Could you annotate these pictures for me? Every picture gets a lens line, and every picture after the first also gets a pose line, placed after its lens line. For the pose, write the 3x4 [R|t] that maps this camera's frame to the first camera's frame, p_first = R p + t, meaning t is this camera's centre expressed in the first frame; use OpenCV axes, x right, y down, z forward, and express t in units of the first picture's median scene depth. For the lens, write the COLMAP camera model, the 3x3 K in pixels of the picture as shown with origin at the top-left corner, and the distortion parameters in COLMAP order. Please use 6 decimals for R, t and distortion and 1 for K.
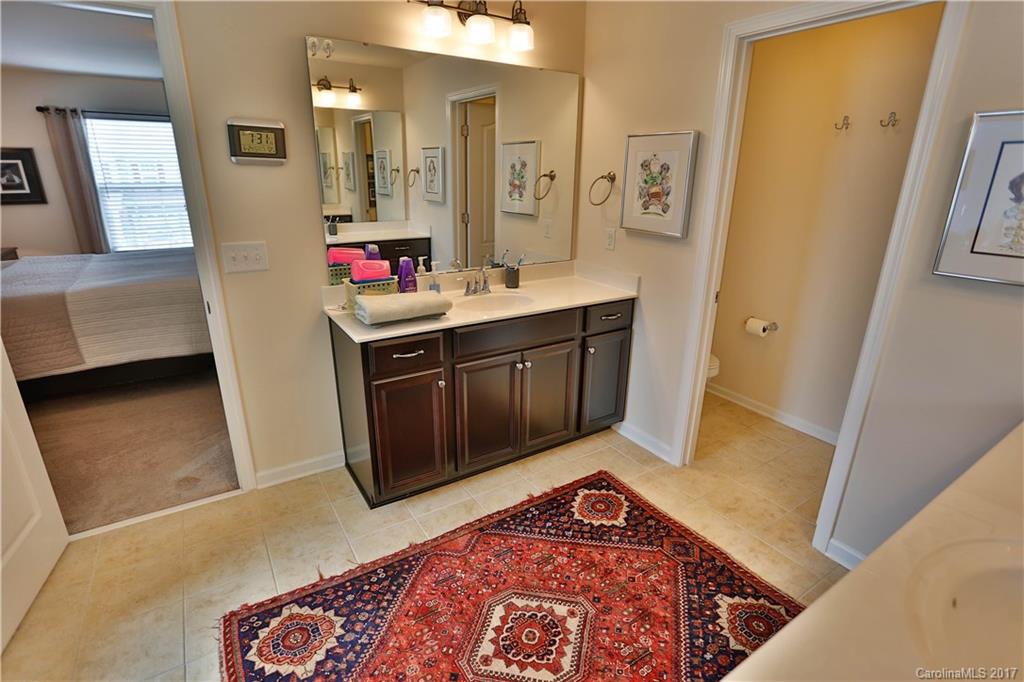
lens RADIAL K [[495.5, 0, 512.0], [0, 495.5, 341.0], [0, 0, 1]] dist [-0.064189, 0.028600]
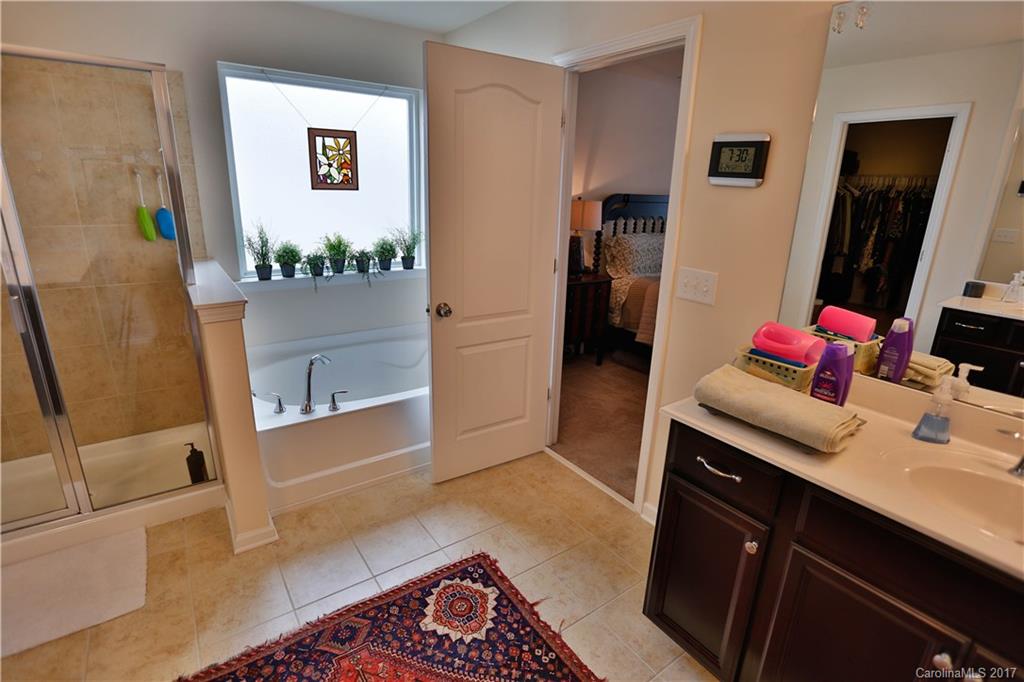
lens RADIAL K [[495.5, 0, 512.0], [0, 495.5, 341.0], [0, 0, 1]] dist [-0.064189, 0.028600]
pose [[0.048678, 0.285470, -0.957150, 0.405045], [-0.348777, 0.902822, 0.251529, -0.225934], [0.935941, 0.321588, 0.143513, 0.686345]]
